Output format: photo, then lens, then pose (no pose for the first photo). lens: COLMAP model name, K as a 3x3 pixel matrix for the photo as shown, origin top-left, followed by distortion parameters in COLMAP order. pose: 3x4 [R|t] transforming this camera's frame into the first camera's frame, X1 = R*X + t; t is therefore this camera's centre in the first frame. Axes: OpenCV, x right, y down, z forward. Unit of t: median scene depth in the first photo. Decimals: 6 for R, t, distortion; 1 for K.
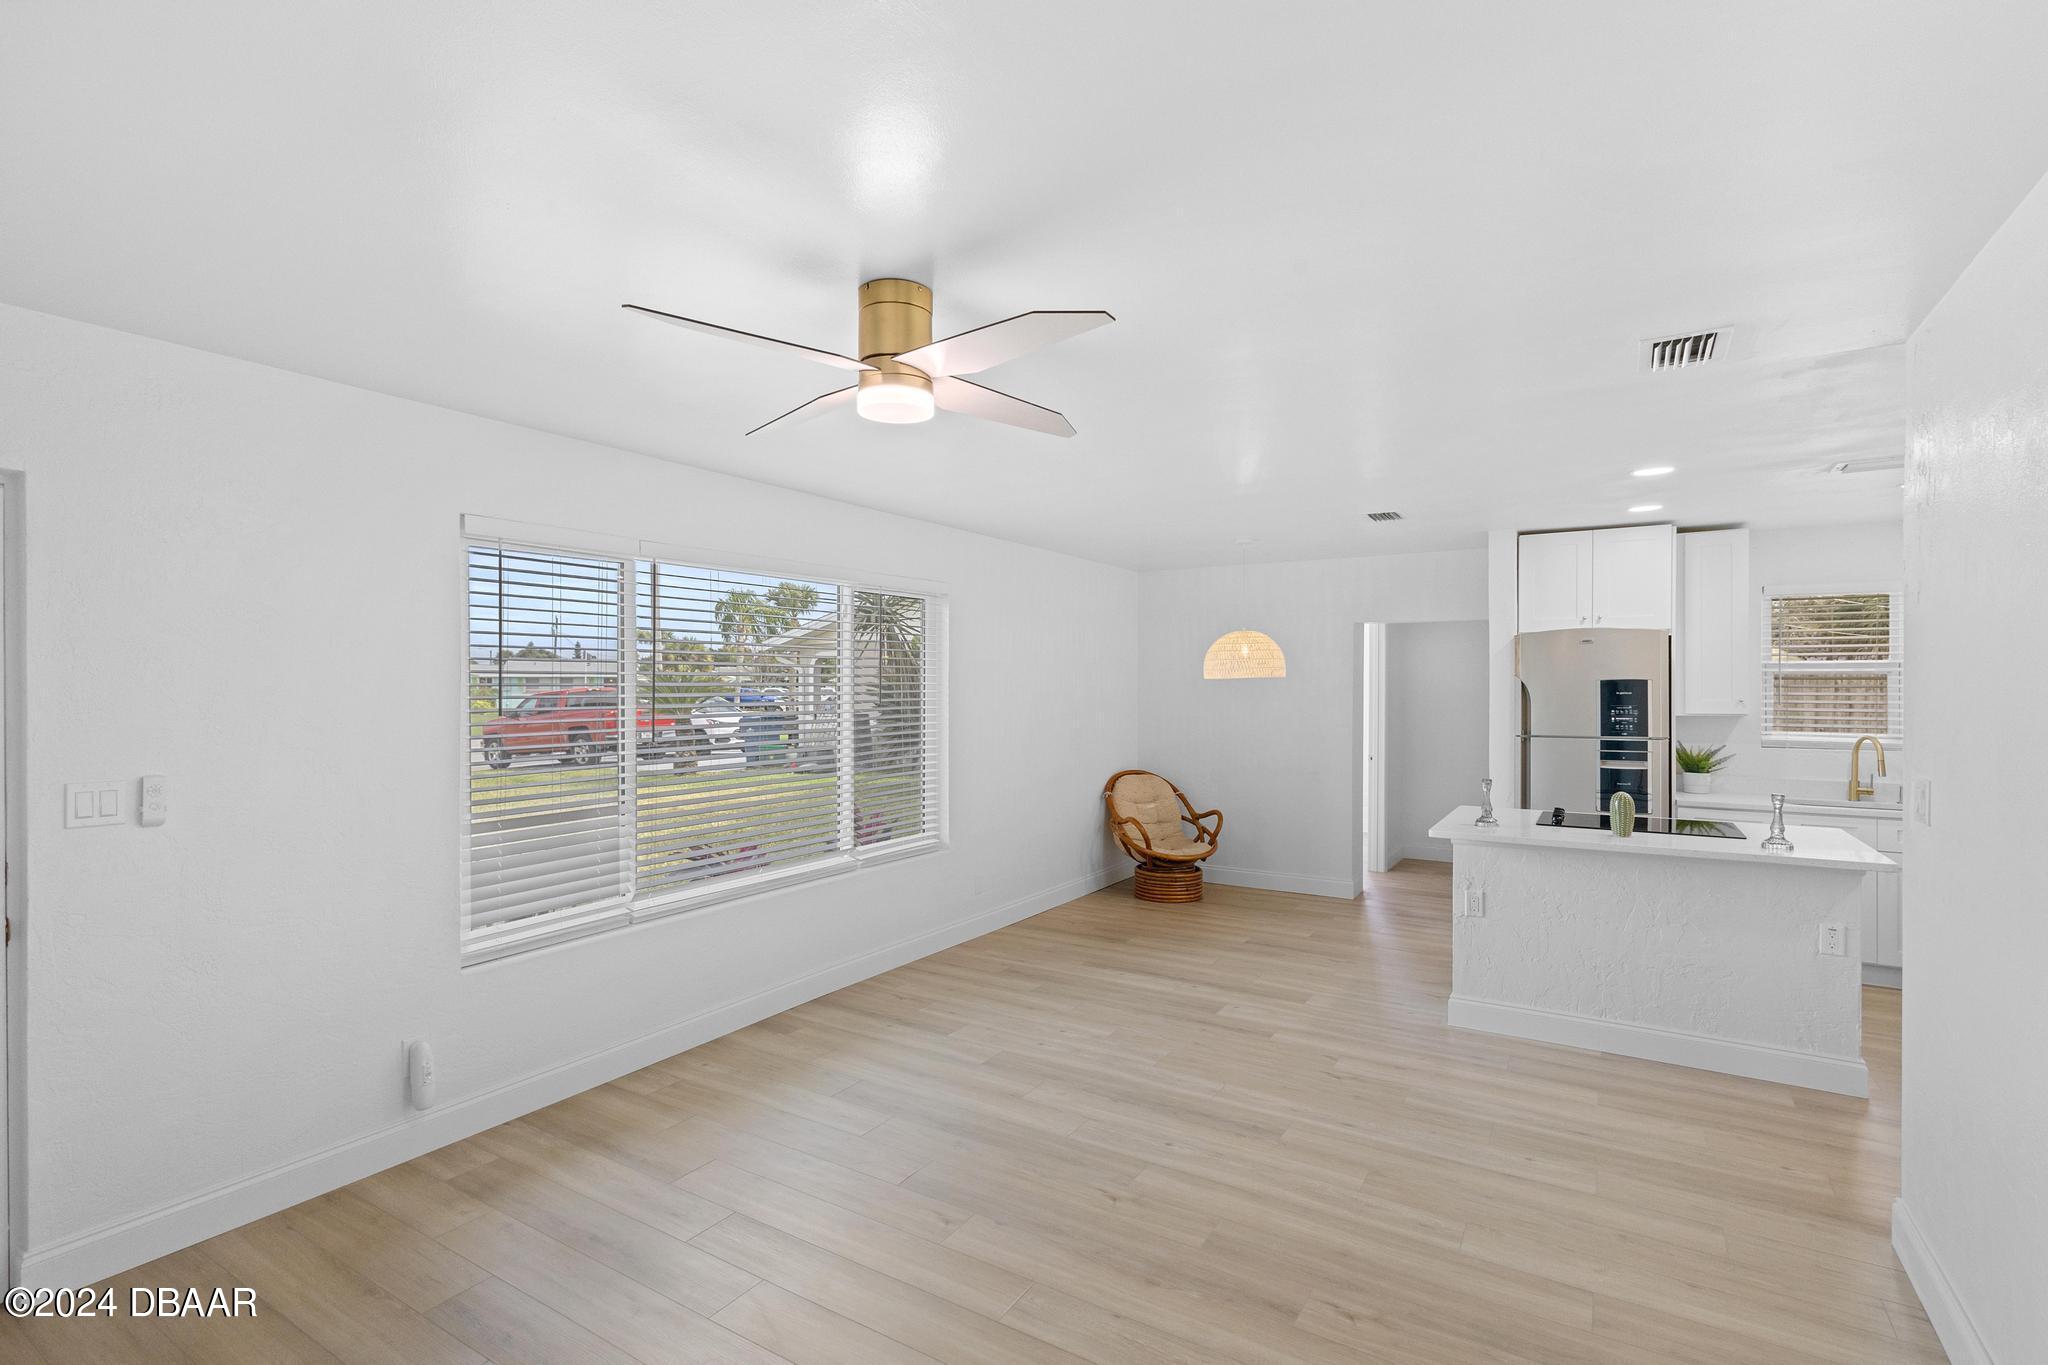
lens RADIAL K [[955.9, 0, 1024.0], [0, 955.9, 682.5], [0, 0, 1]] dist [0.011328, 0.000149]
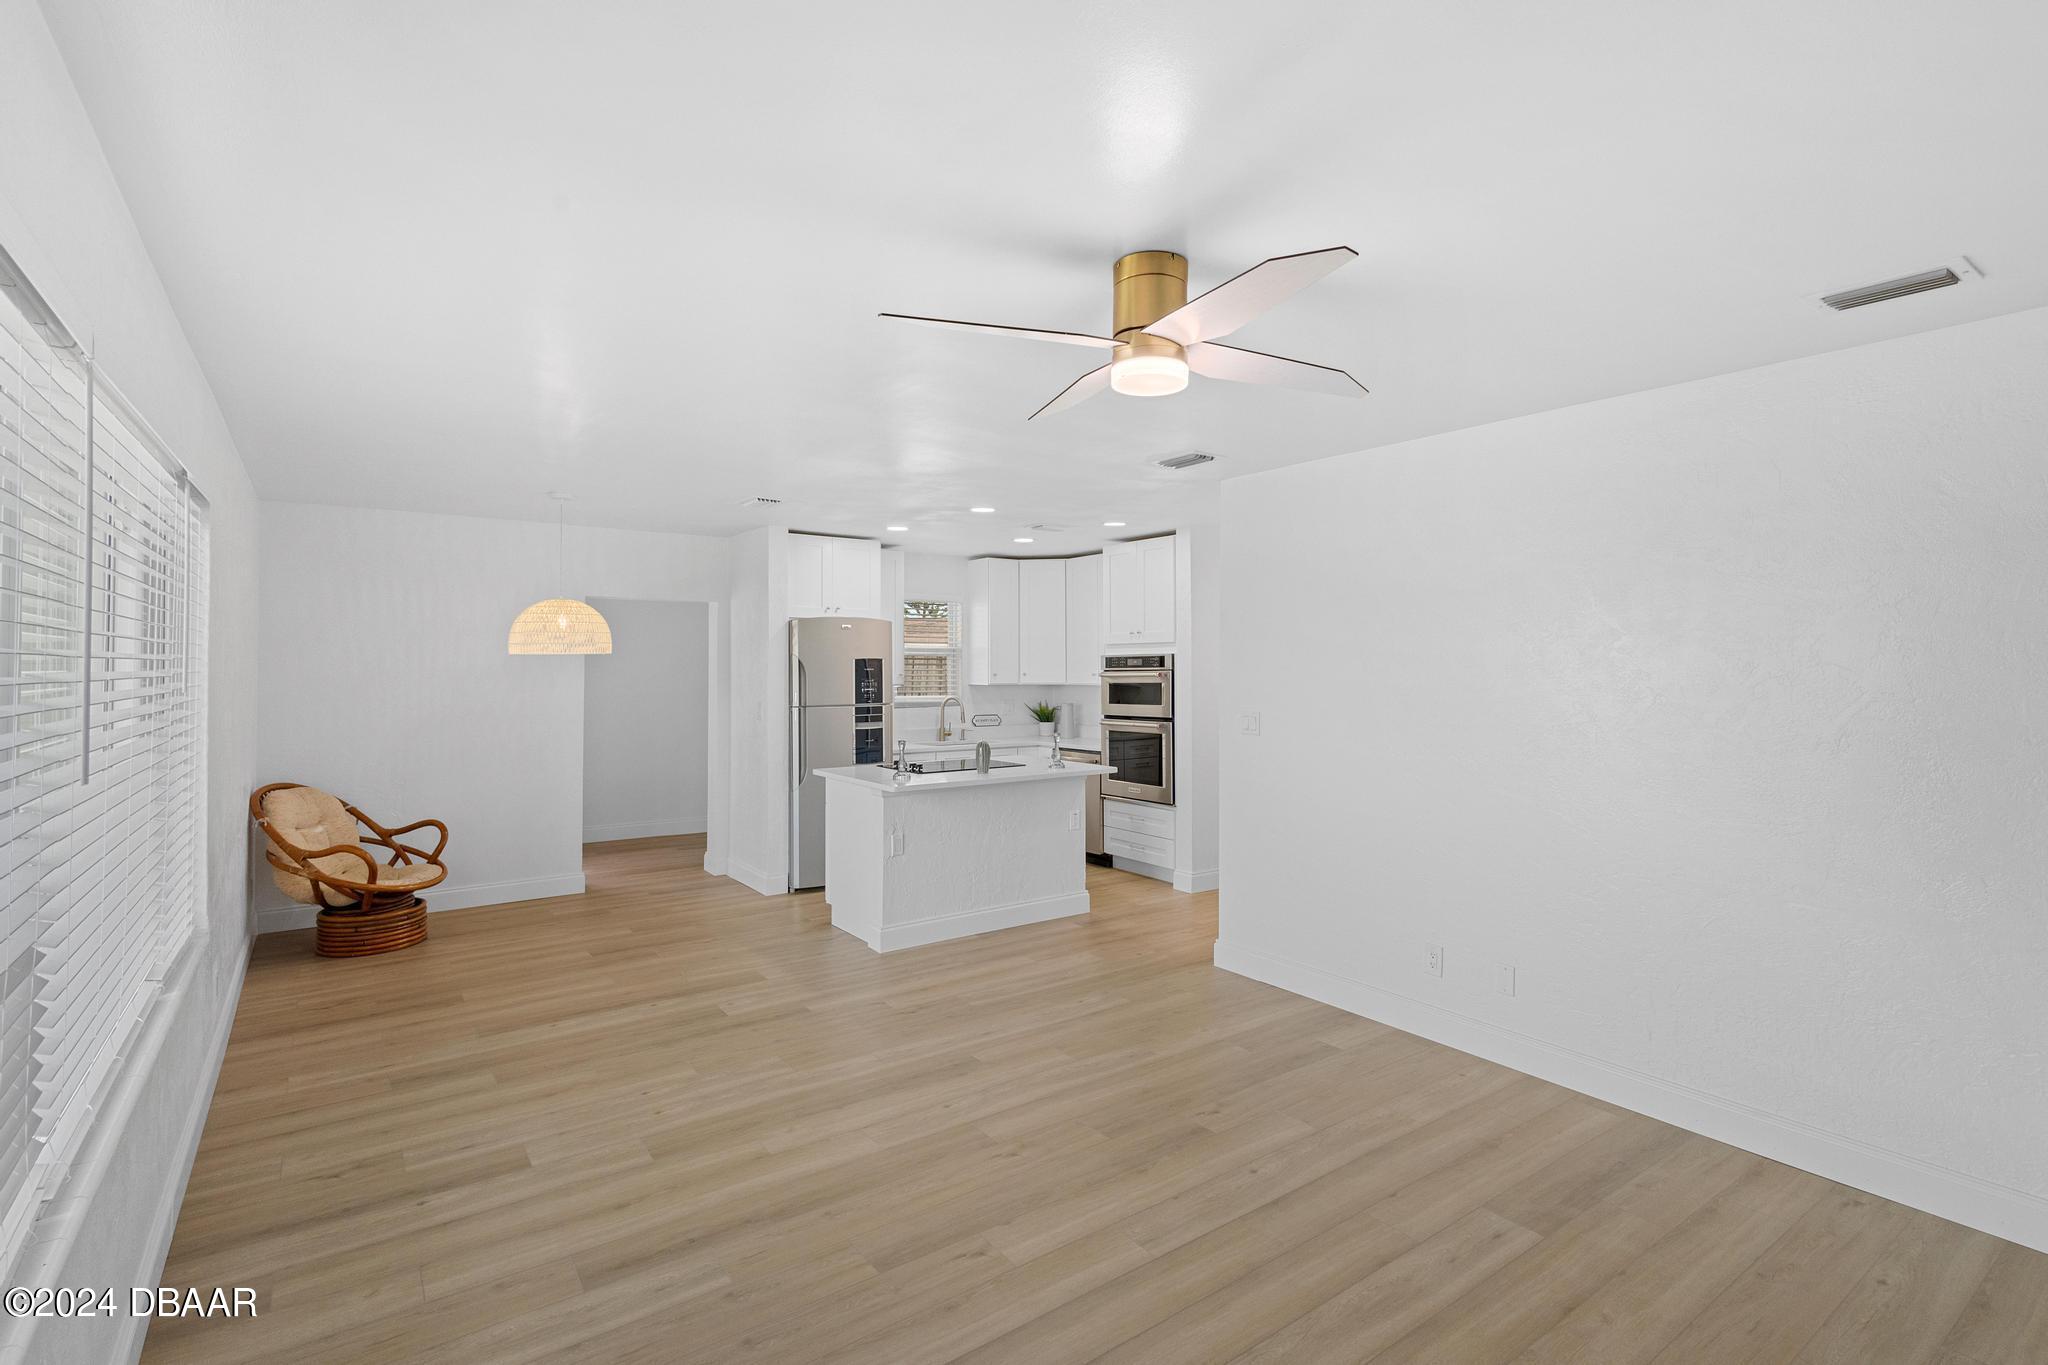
lens RADIAL K [[961.6, 0, 1028.4], [0, 961.6, 656.3], [0, 0, 1]] dist [0.004437, 0.000489]
pose [[0.379179, 0.007367, 0.925294, -0.501760], [-0.002441, 0.999973, -0.006962, 0.002617], [-0.925320, 0.000381, 0.379187, 0.338766]]
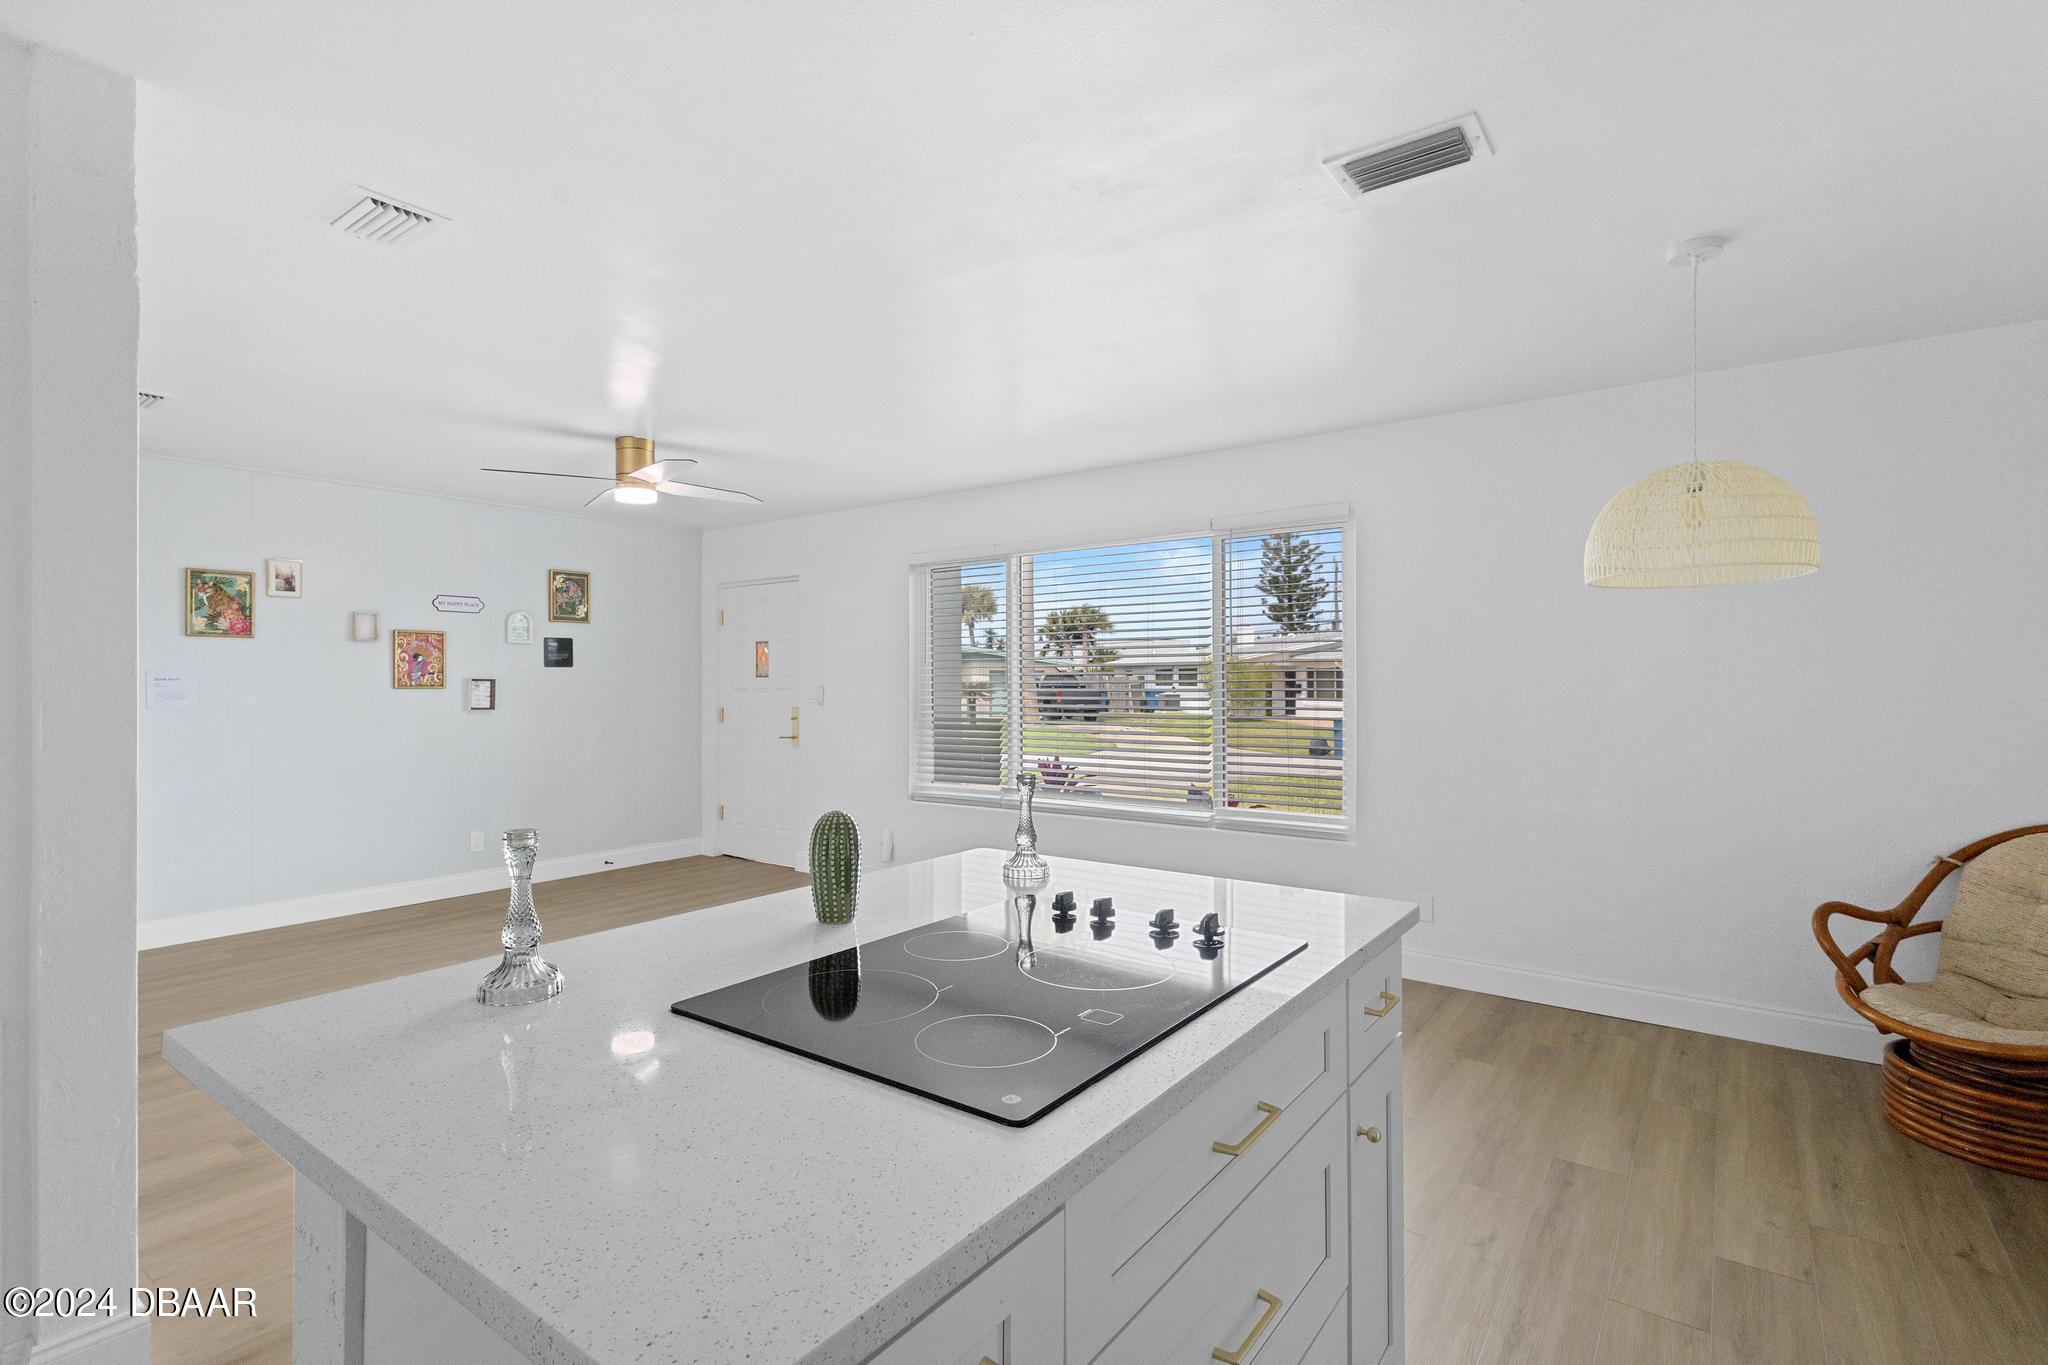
lens RADIAL K [[956.1, 0, 1013.1], [0, 956.1, 672.4], [0, 0, 1]] dist [0.012001, 0.000137]
pose [[-0.088908, -0.012339, -0.995963, 0.816742], [0.006550, 0.999894, -0.012973, 0.050757], [0.996018, -0.007677, -0.088818, 0.901008]]
